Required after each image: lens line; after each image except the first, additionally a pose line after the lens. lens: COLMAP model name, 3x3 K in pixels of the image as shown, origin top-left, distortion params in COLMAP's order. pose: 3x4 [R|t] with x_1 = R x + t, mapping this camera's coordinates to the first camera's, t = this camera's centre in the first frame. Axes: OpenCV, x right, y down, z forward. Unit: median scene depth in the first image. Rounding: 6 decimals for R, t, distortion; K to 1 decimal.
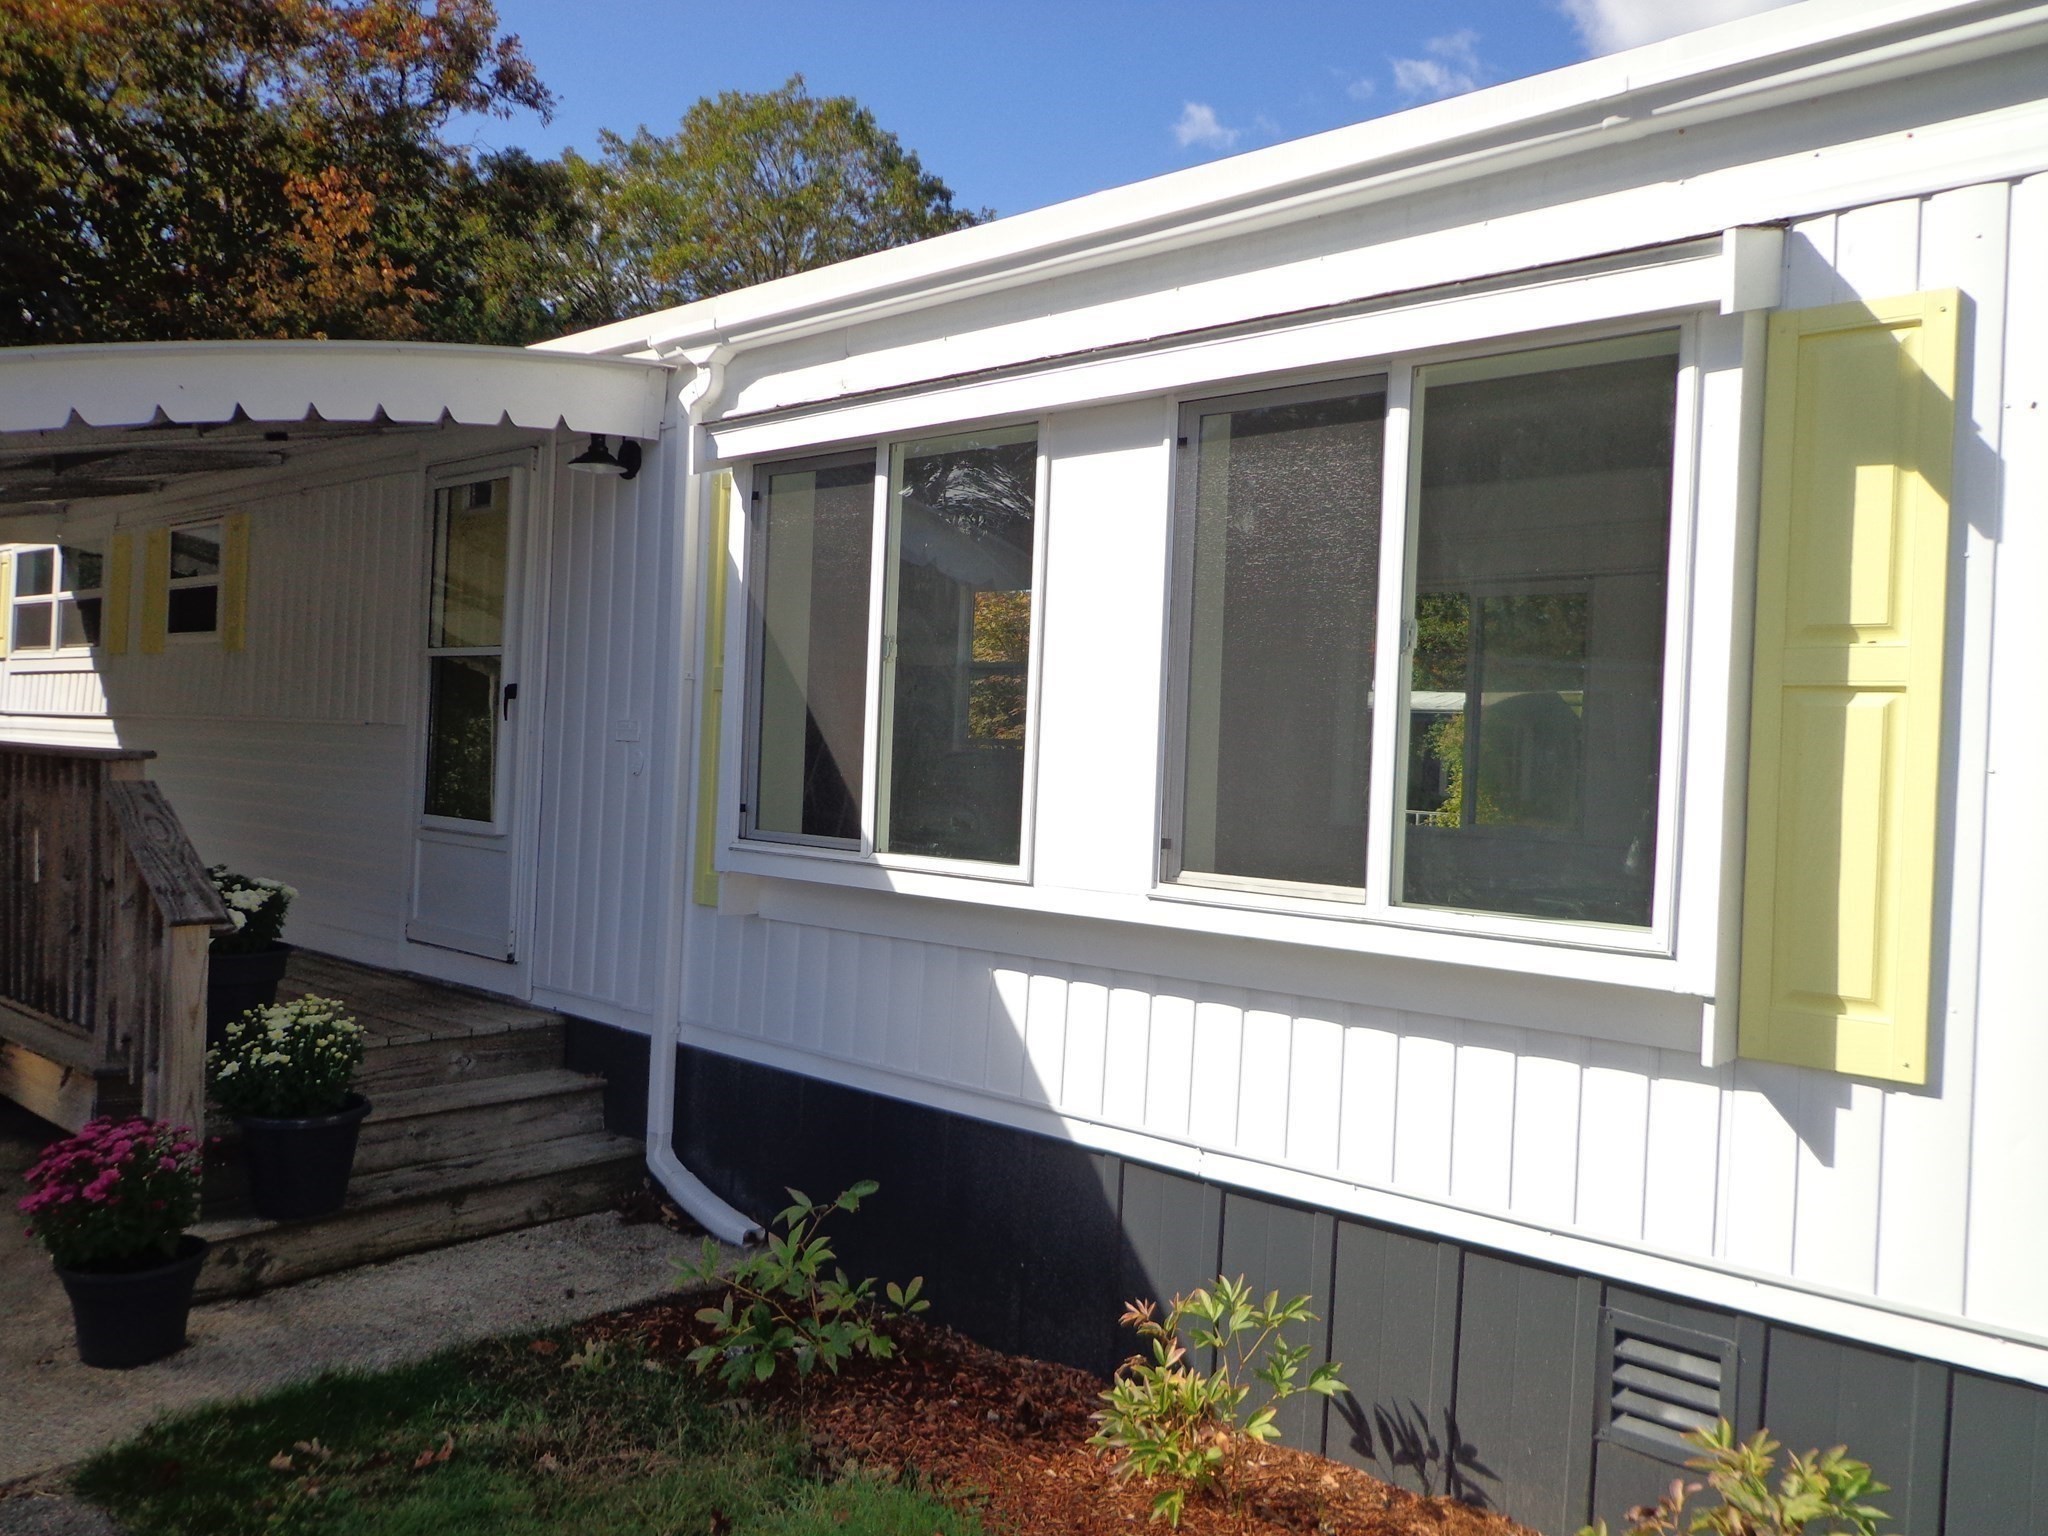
lens RADIAL K [[1516.7, 0, 1009.7], [0, 1516.7, 772.2], [0, 0, 1]] dist [0.003722, 0.002165]
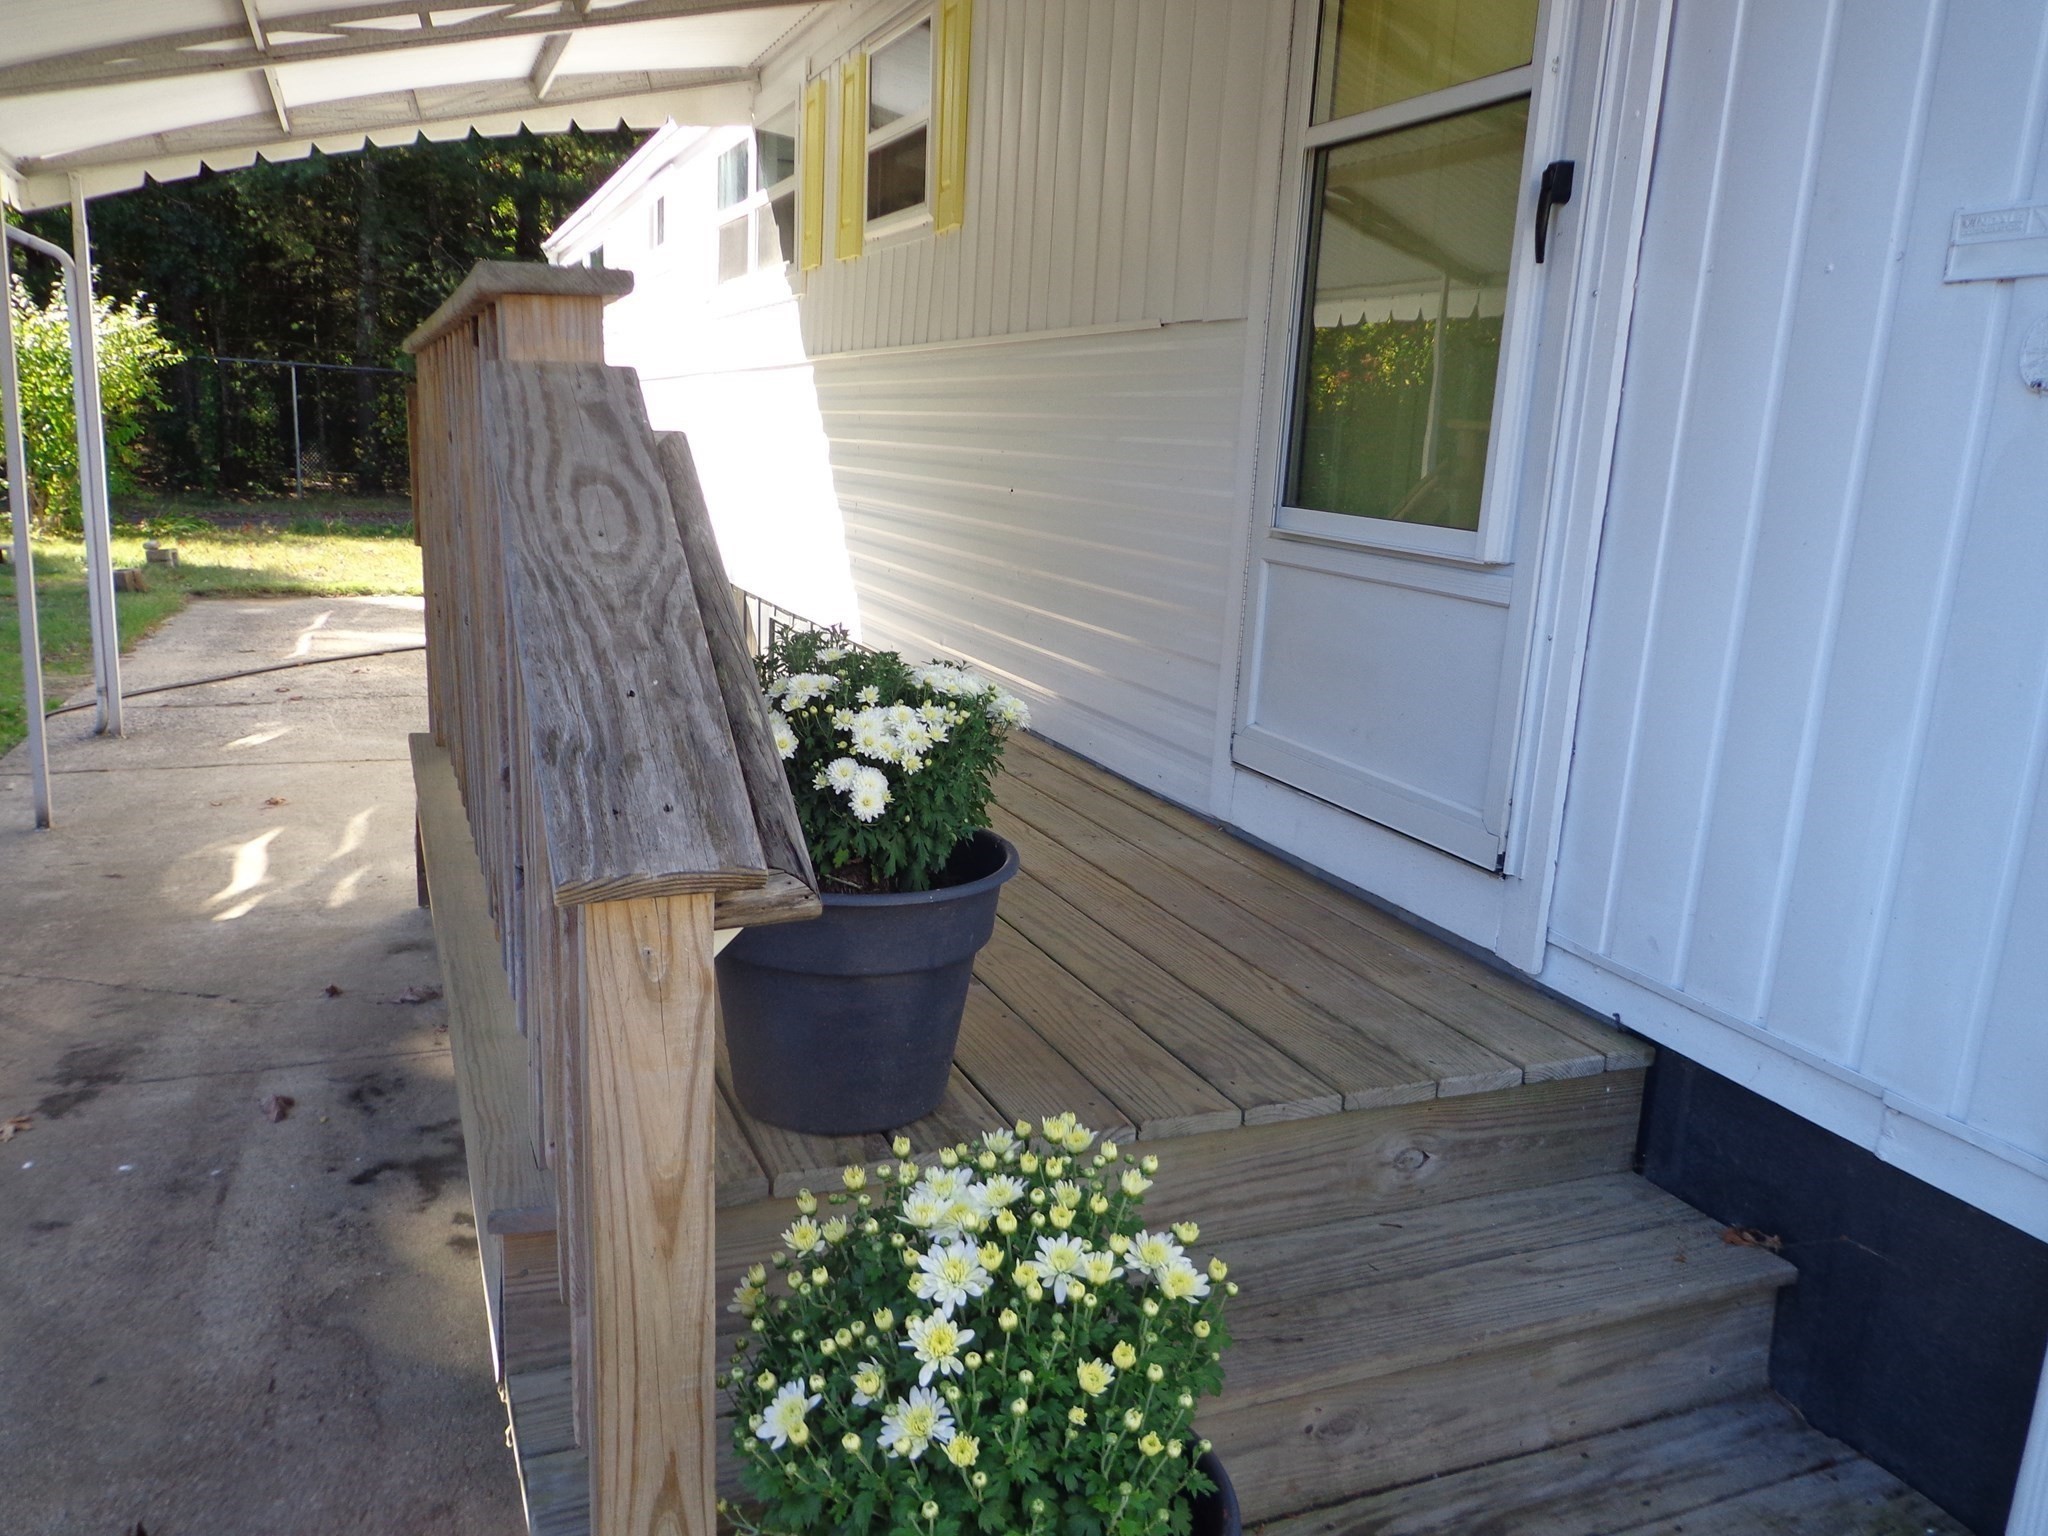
lens RADIAL K [[1516.7, 0, 1020.5], [0, 1516.7, 766.6], [0, 0, 1]] dist [0.003722, 0.002165]
pose [[0.899435, 0.100021, -0.425456, -0.329613], [-0.019925, 0.981833, 0.188699, 0.025723], [0.436601, -0.161246, 0.885087, 0.707514]]
